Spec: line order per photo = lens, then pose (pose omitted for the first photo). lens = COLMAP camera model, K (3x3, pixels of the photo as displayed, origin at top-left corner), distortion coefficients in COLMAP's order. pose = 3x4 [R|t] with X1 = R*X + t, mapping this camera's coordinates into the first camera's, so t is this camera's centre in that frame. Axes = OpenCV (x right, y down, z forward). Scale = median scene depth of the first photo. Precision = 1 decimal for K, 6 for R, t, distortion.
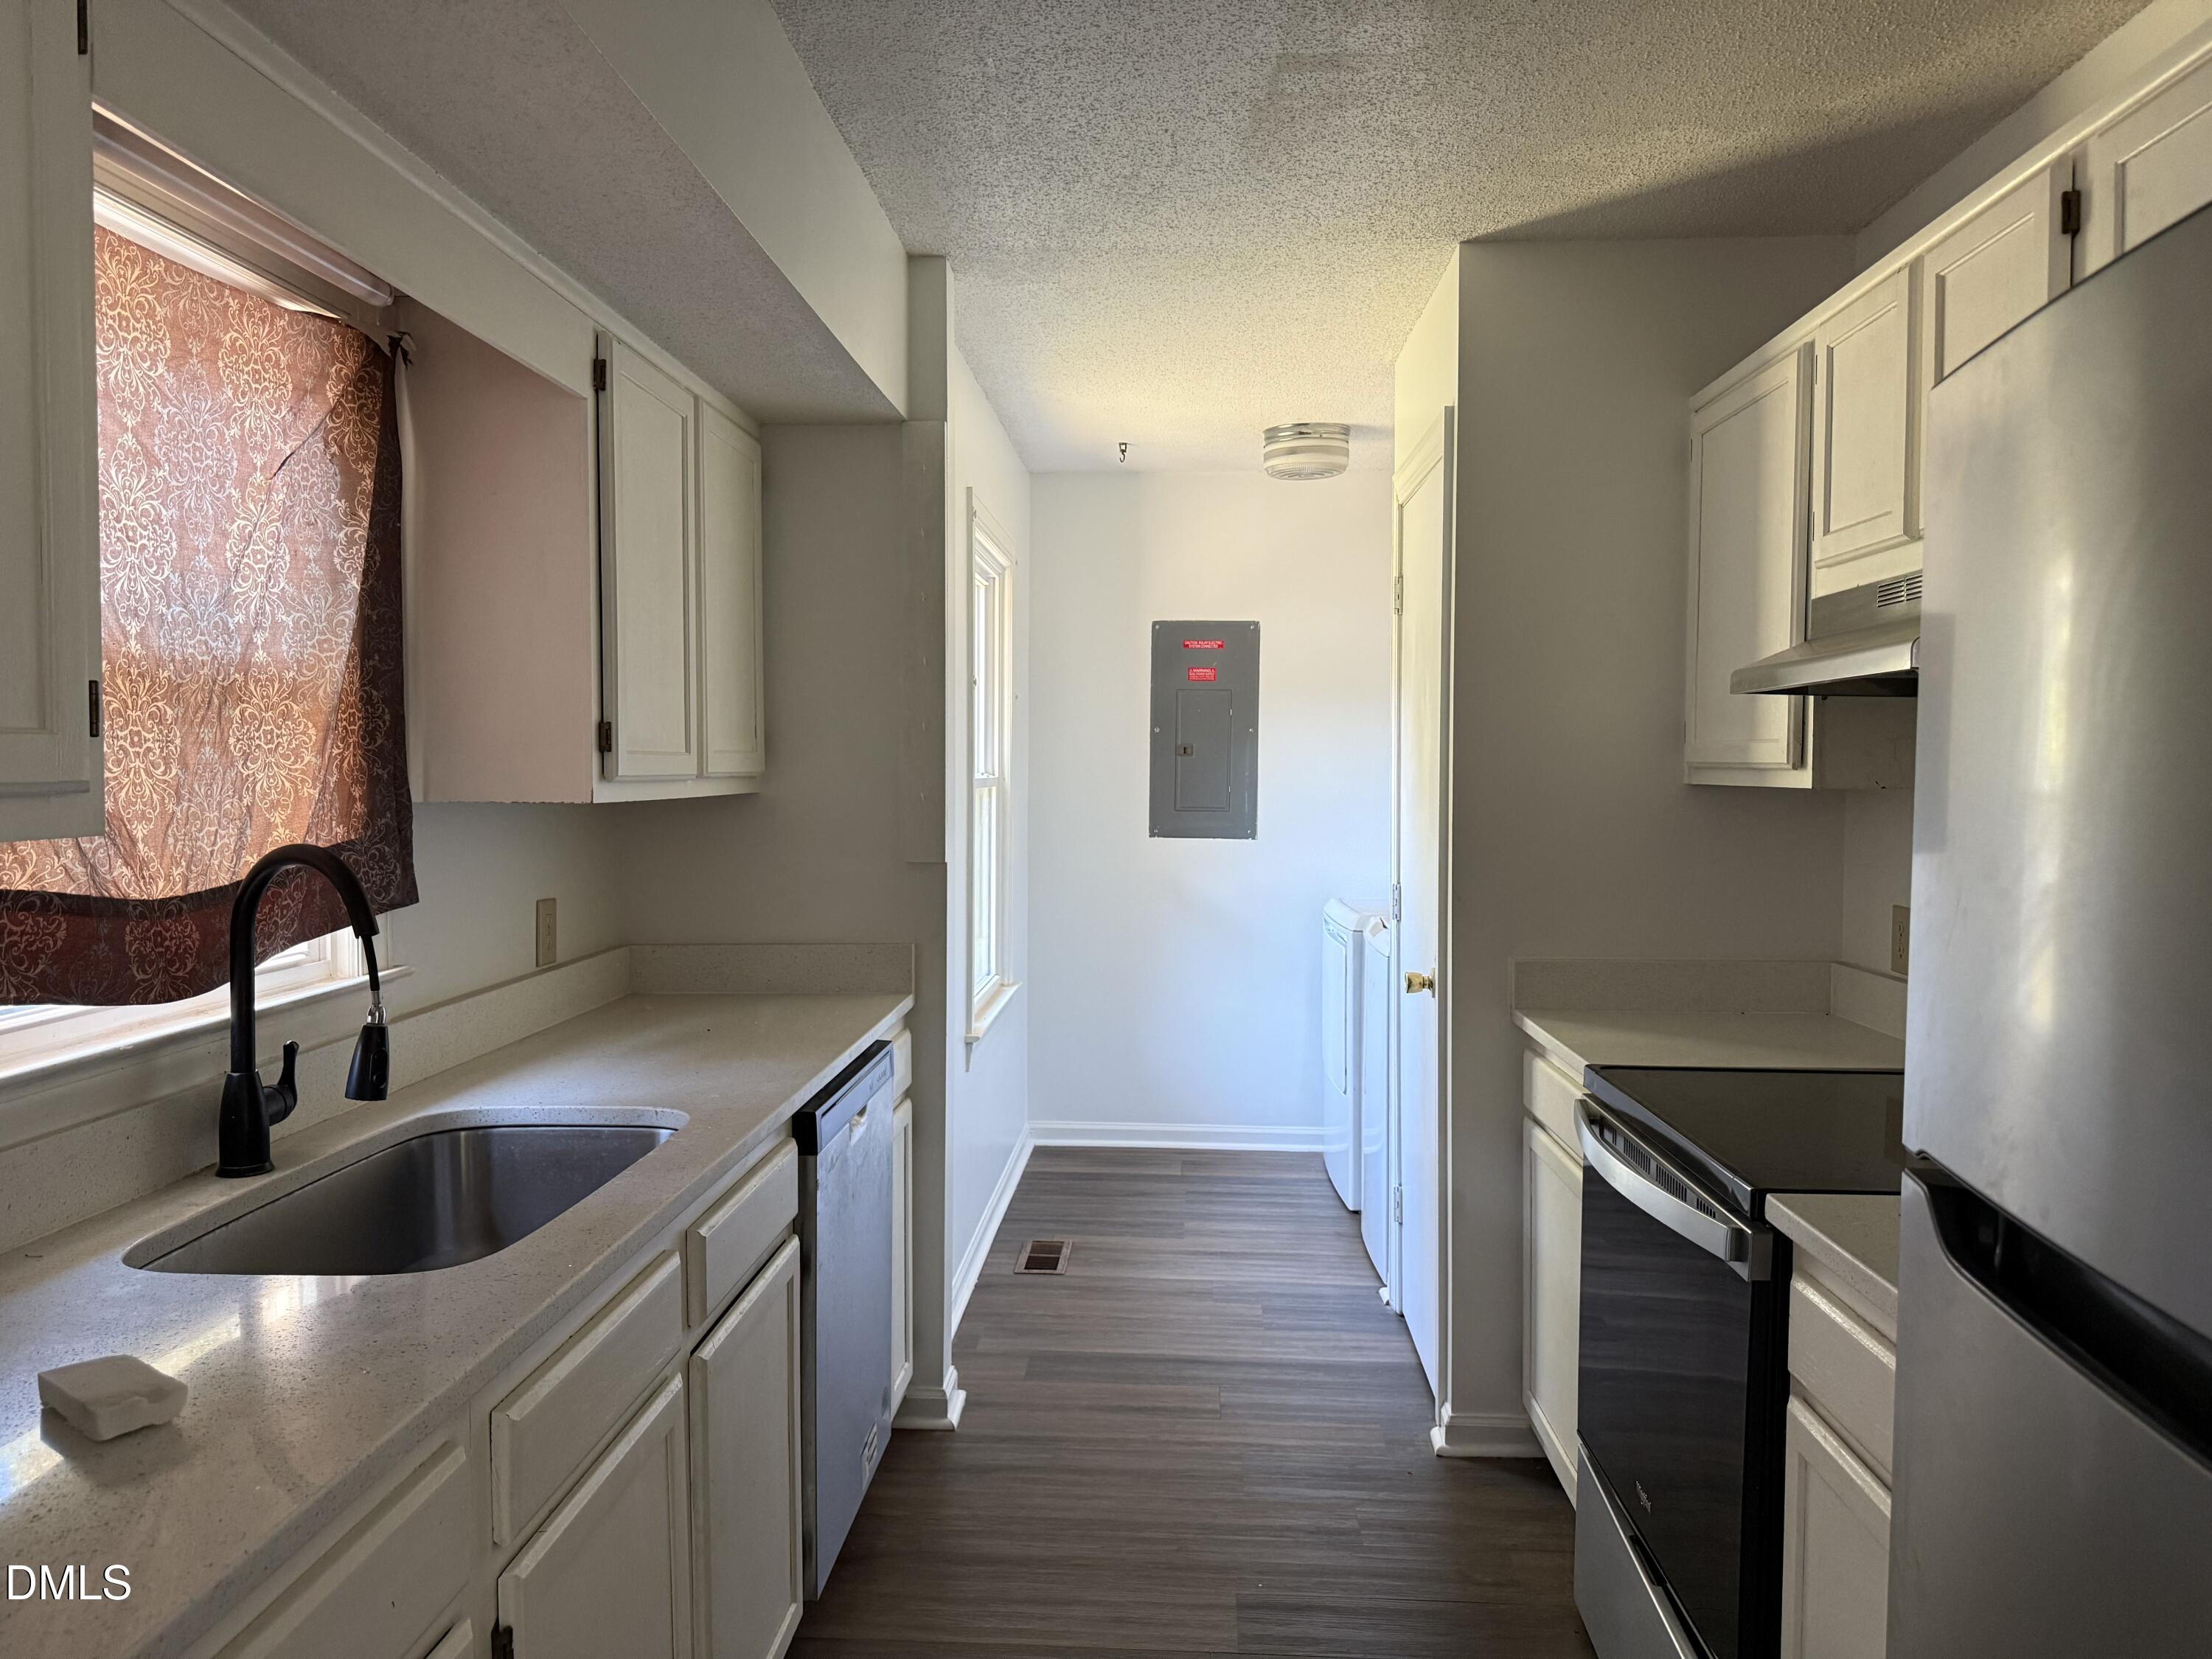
lens RADIAL K [[1571.7, 0, 1106.0], [0, 1571.7, 829.5], [0, 0, 1]] dist [0.072778, -0.103138]
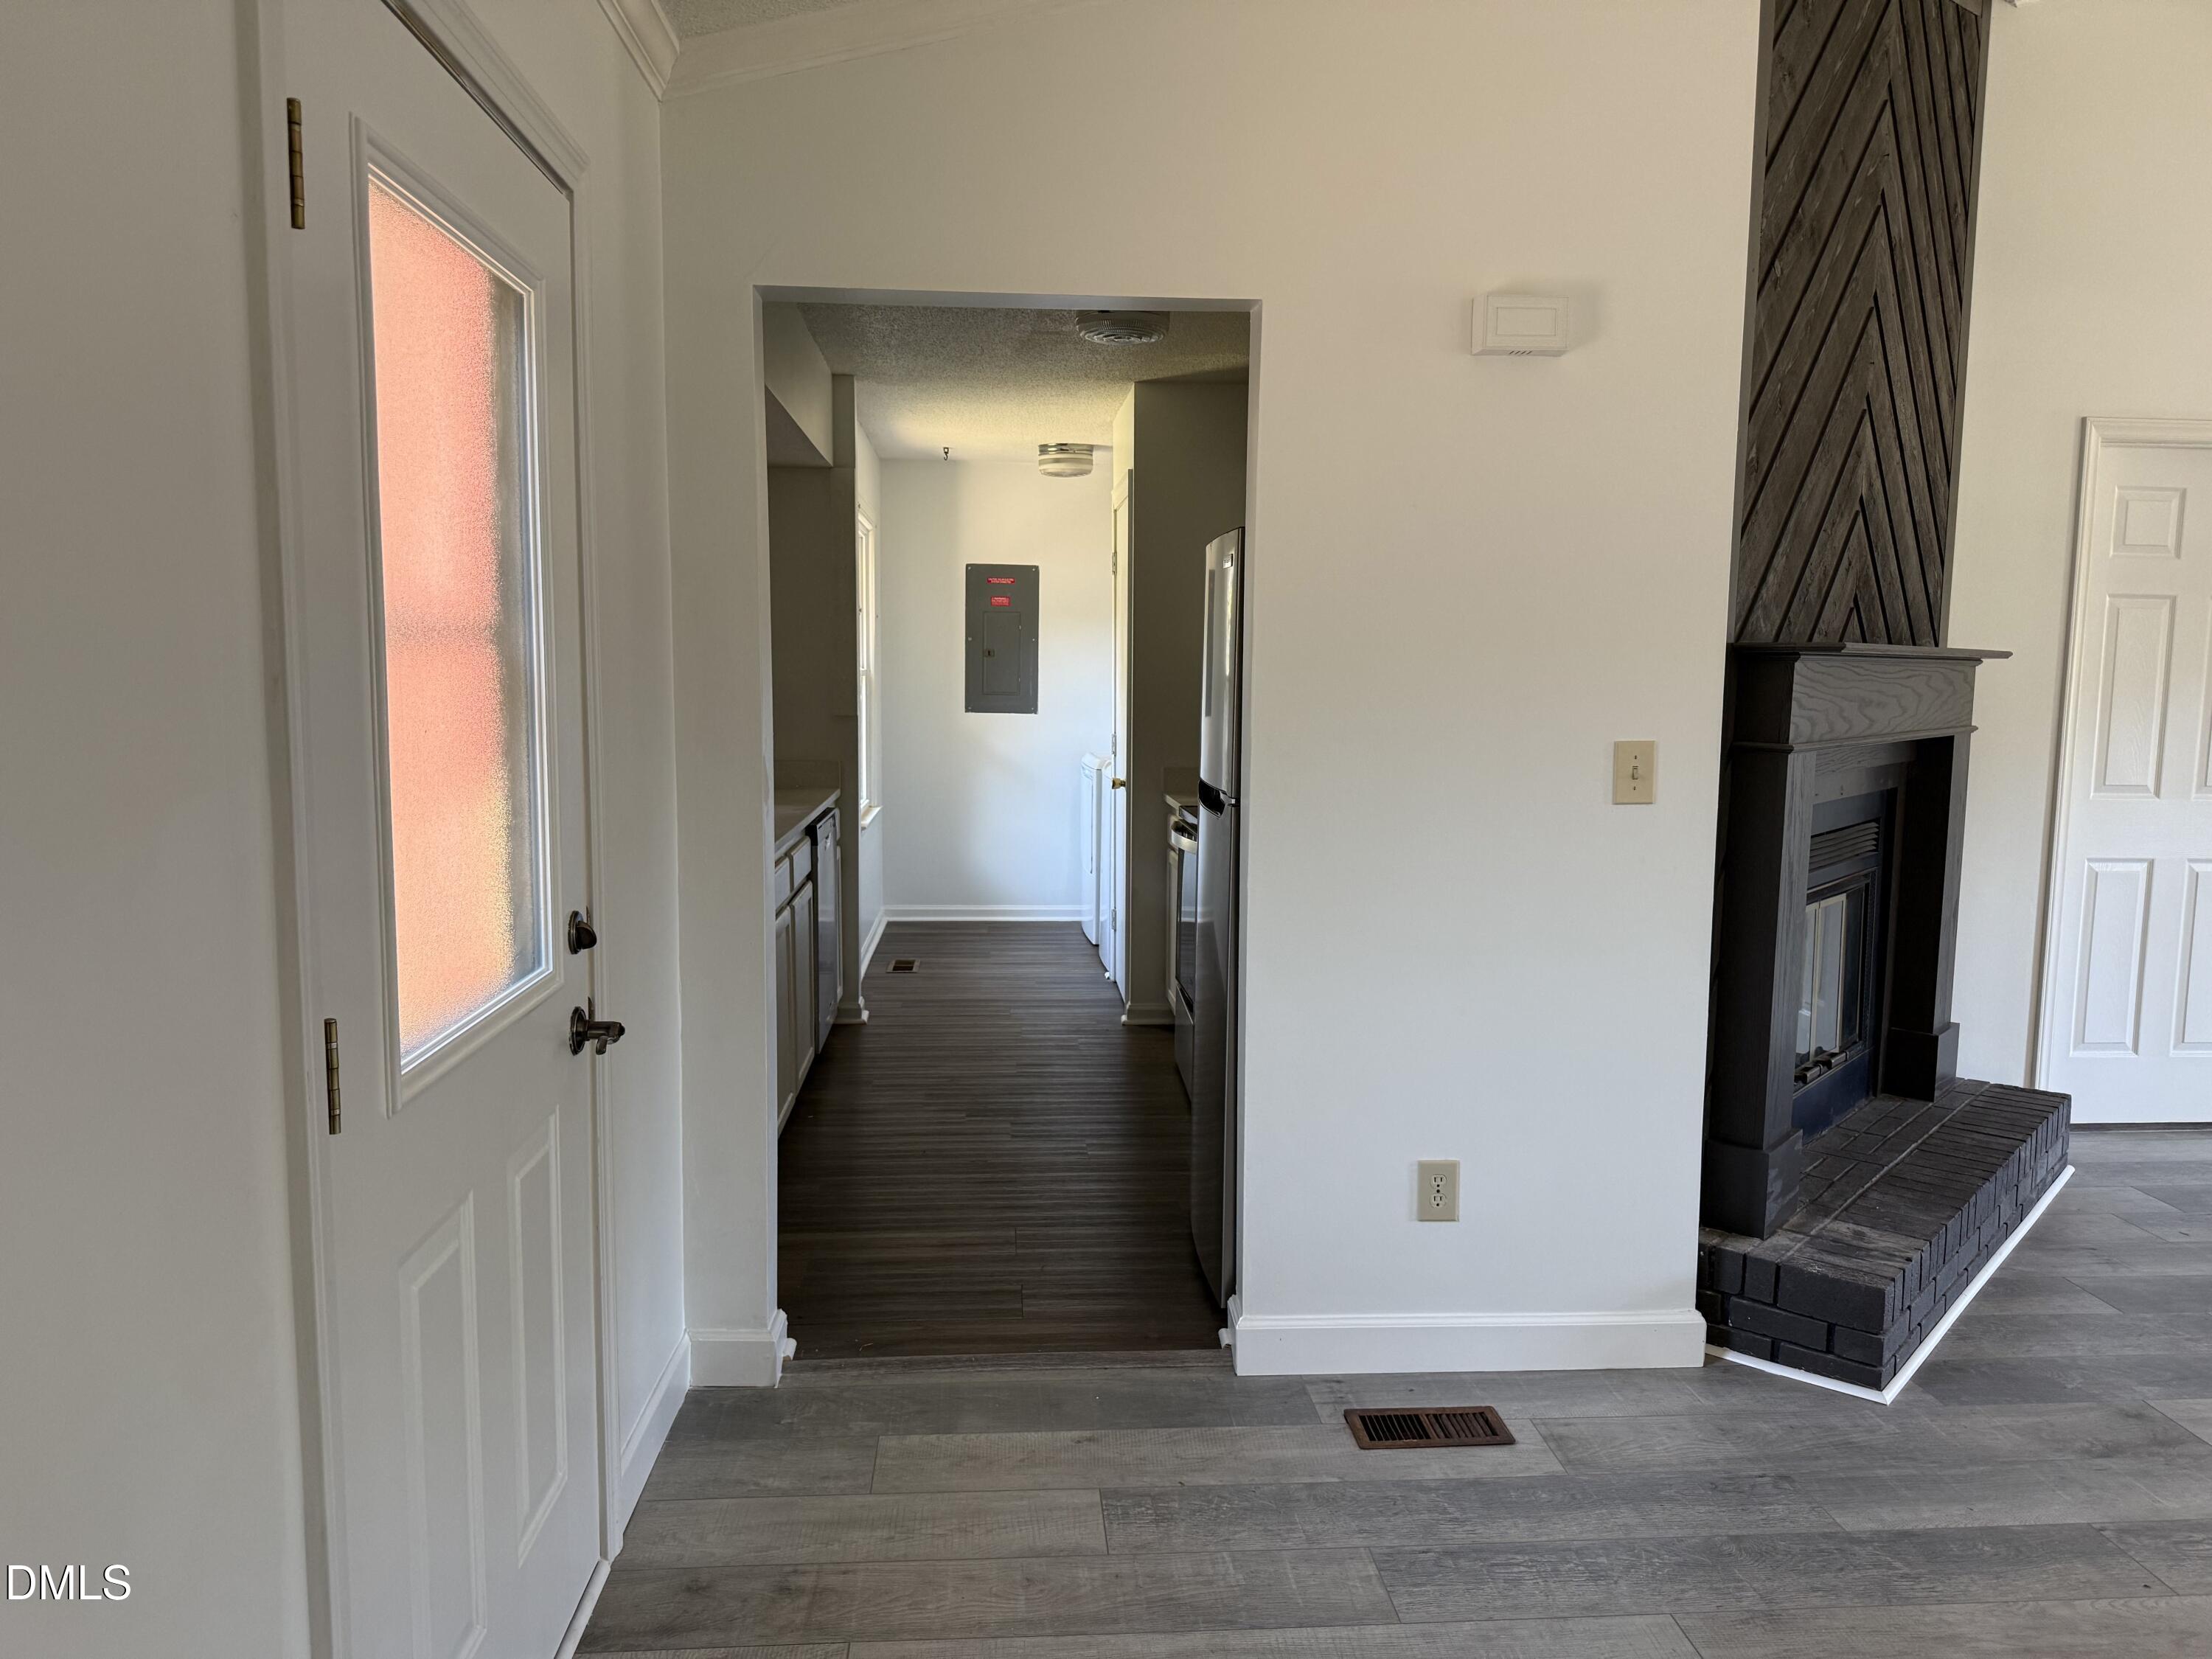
lens RADIAL K [[1562.4, 0, 1106.0], [0, 1562.4, 829.5], [0, 0, 1]] dist [-0.000446, 0.001449]
pose [[0.992056, -0.008190, 0.125526, -0.031194], [0.000071, 0.997914, 0.064550, 0.024606], [-0.125793, -0.064028, 0.989988, -0.572025]]
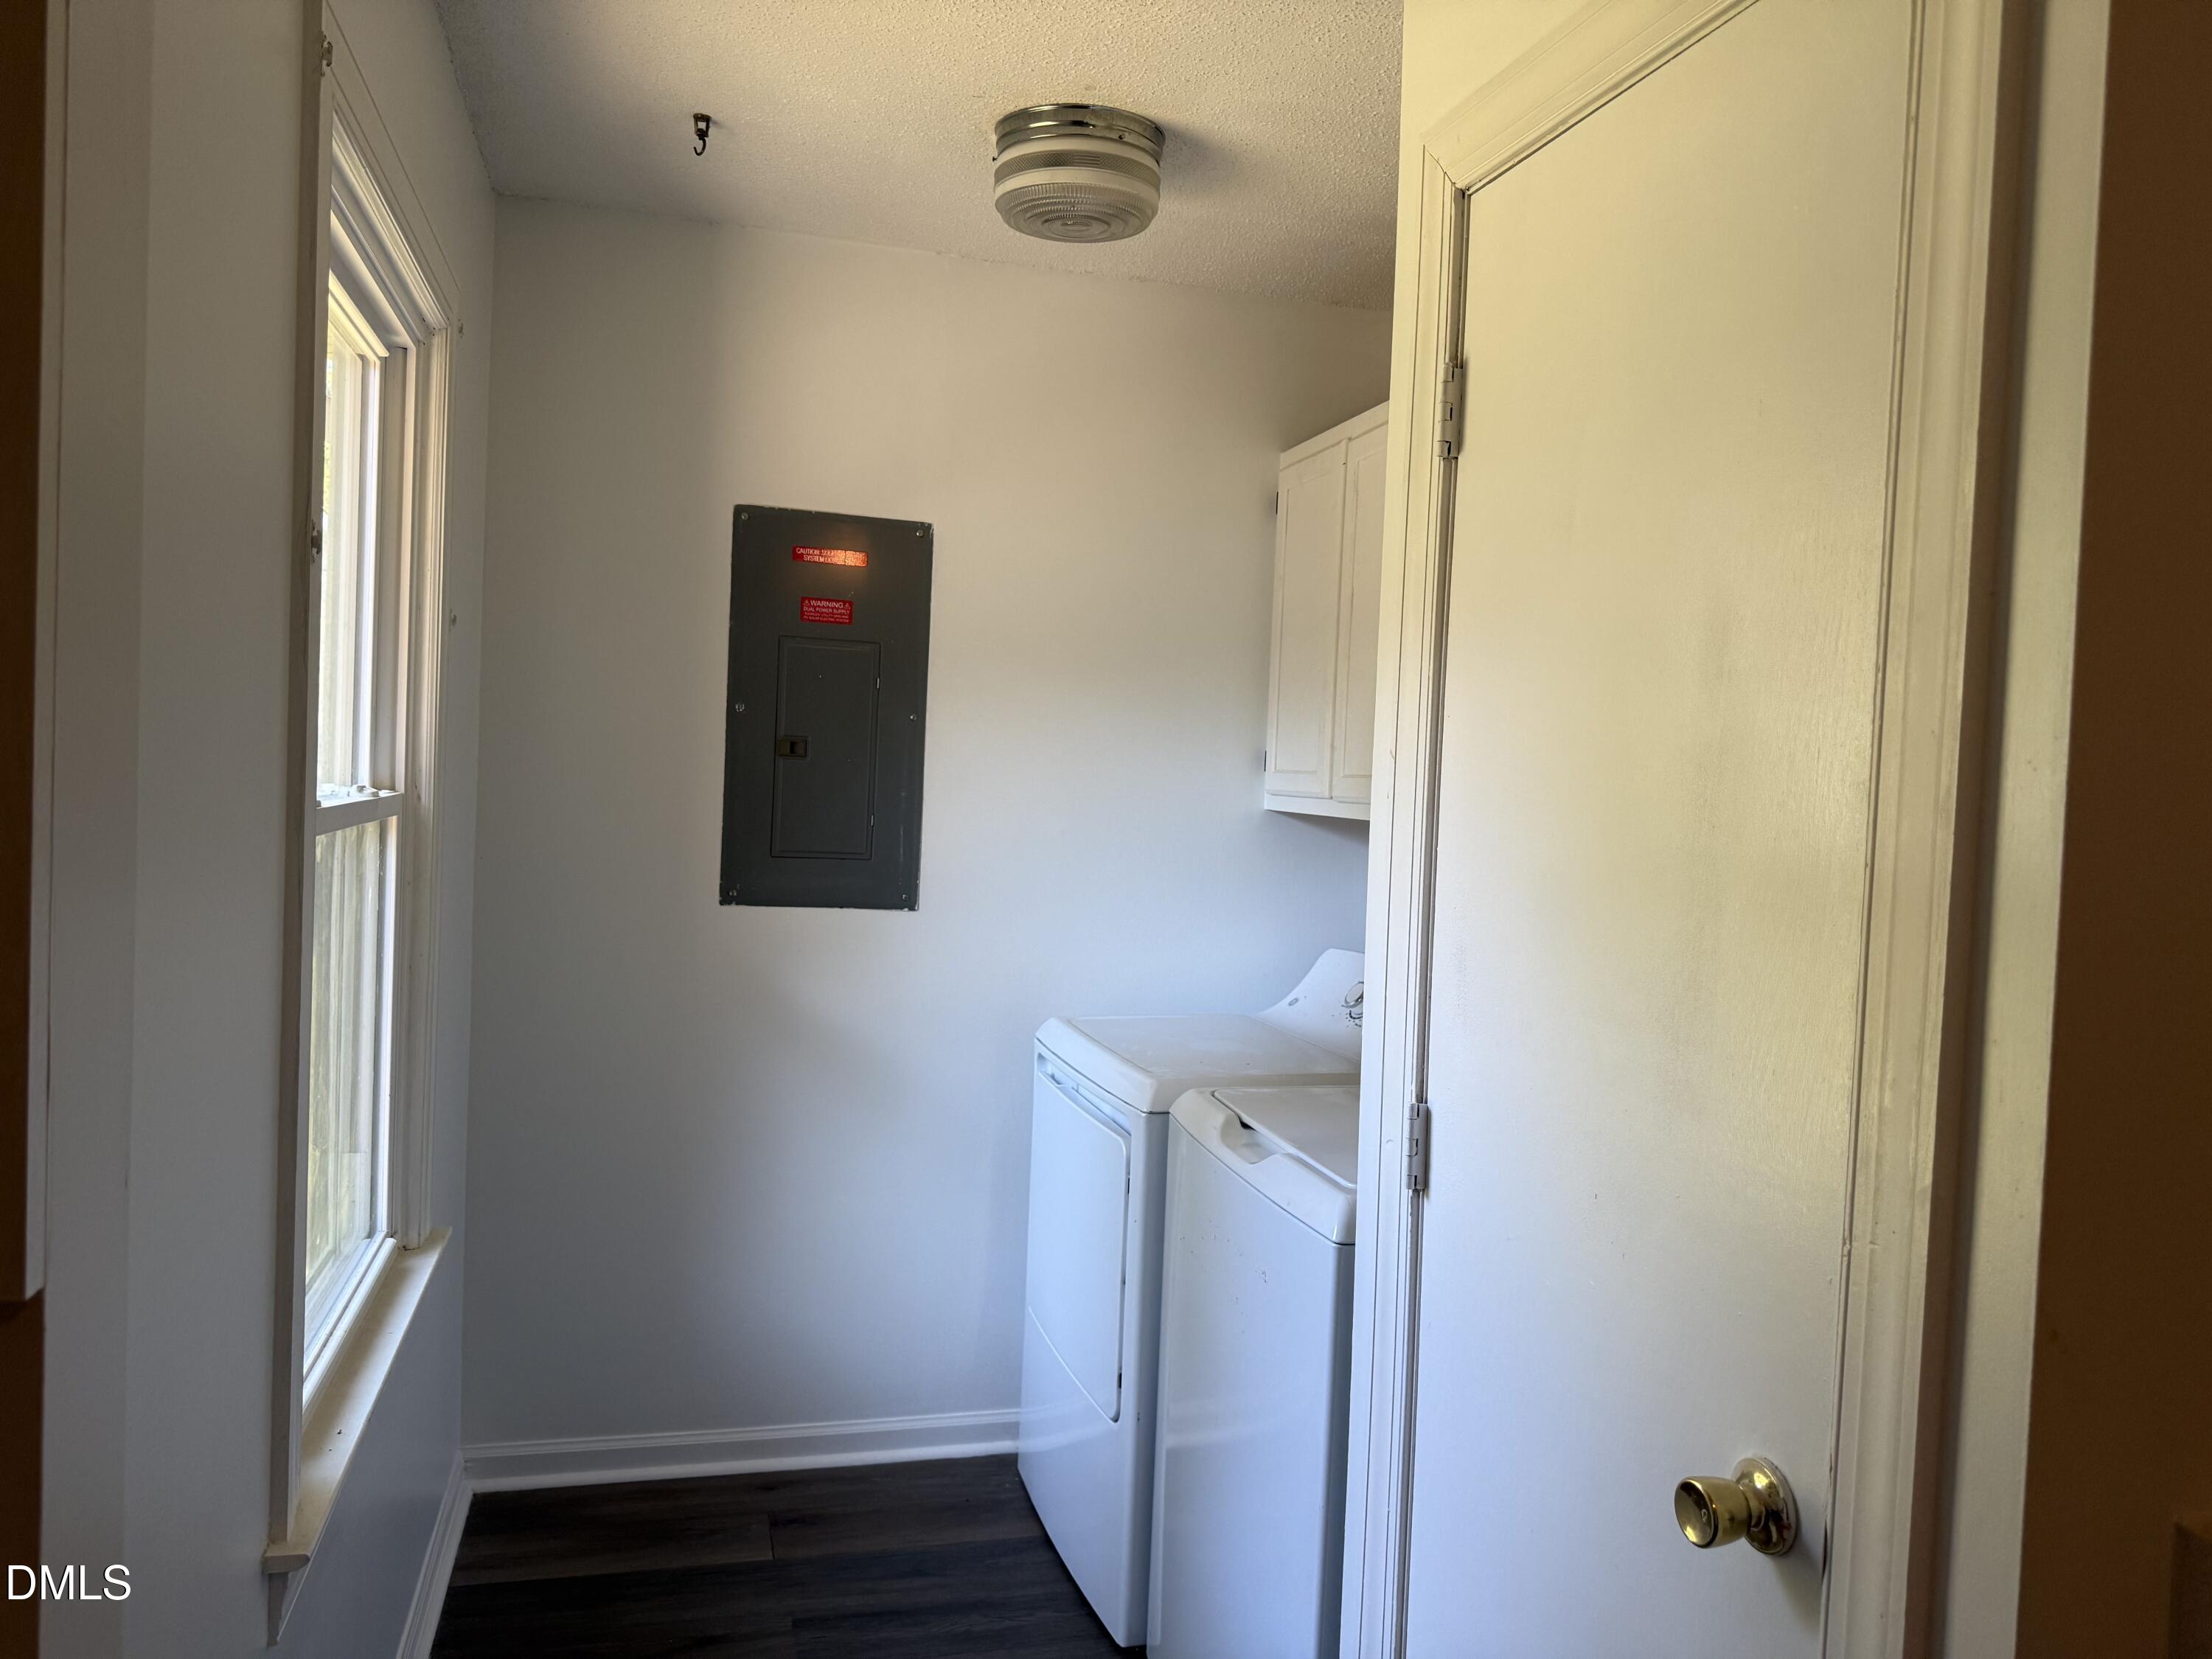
lens RADIAL K [[1571.7, 0, 1106.0], [0, 1571.7, 829.5], [0, 0, 1]] dist [0.072778, -0.103138]
pose [[0.947195, 0.022408, 0.319873, -0.024902], [-0.024702, 0.999690, 0.003115, -0.030956], [-0.319704, -0.010852, 0.947455, 0.530946]]
